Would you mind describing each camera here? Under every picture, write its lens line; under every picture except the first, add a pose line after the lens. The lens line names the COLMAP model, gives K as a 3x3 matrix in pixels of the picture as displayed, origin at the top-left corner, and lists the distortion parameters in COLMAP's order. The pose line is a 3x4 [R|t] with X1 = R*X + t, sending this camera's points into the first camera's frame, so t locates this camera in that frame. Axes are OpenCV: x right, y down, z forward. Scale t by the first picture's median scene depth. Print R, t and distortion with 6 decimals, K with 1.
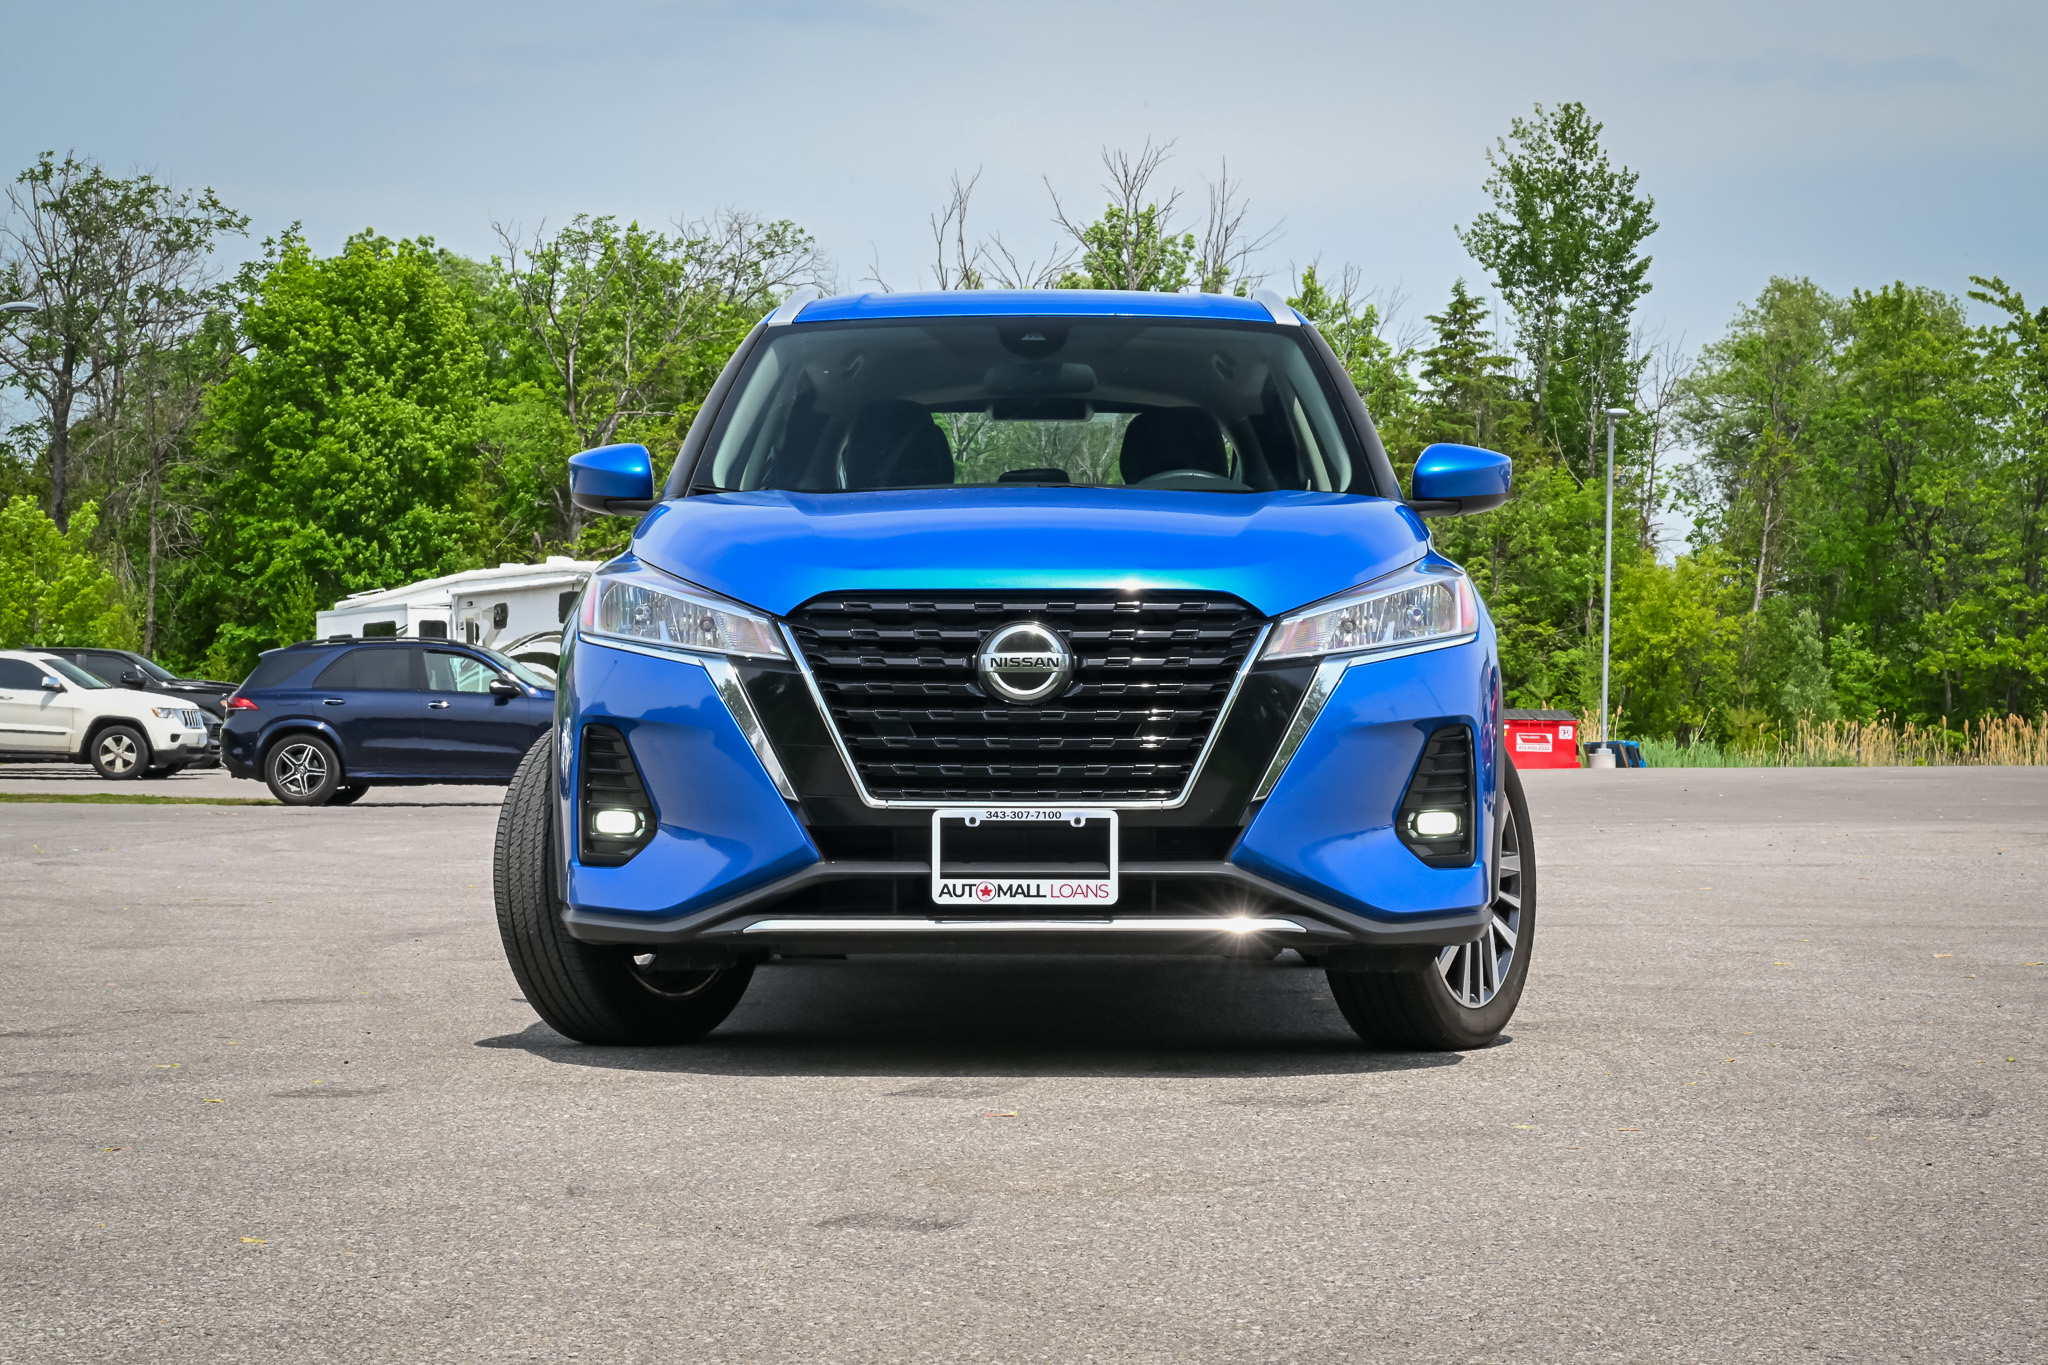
lens RADIAL K [[3892.8, 0, 1024.2], [0, 3892.8, 681.3], [0, 0, 1]] dist [-0.002862, 0.000000]
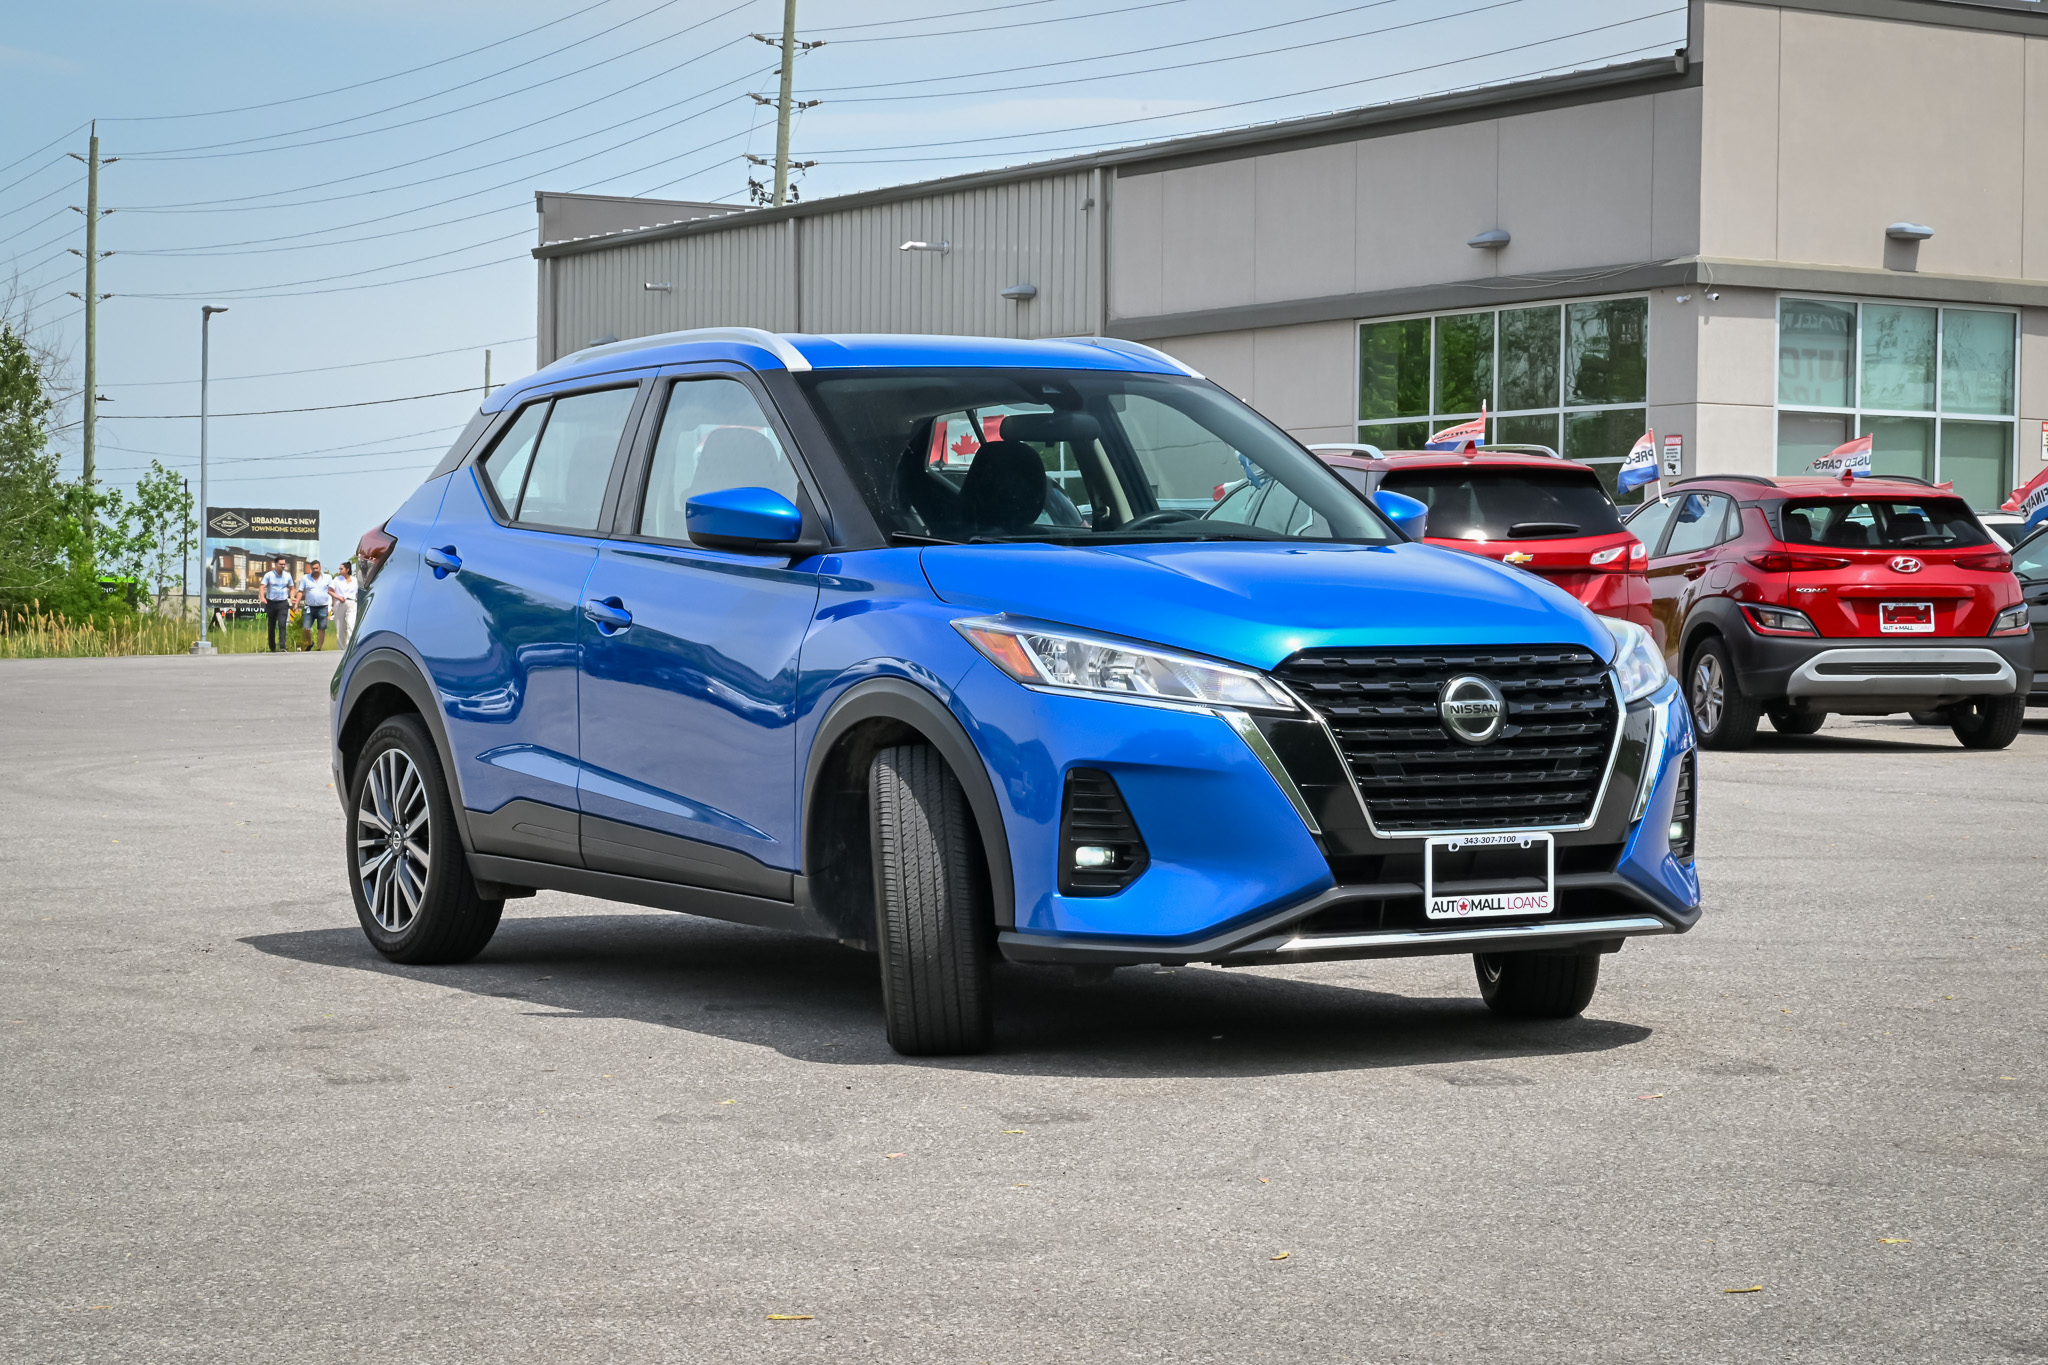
lens RADIAL K [[3892.8, 0, 1024.1], [0, 3892.8, 684.3], [0, 0, 1]] dist [-0.002862, 0.000000]
pose [[0.862569, -0.016442, 0.505672, -0.709443], [0.002232, 0.999586, 0.028695, -0.046272], [-0.505934, -0.023622, 0.862249, 0.059711]]
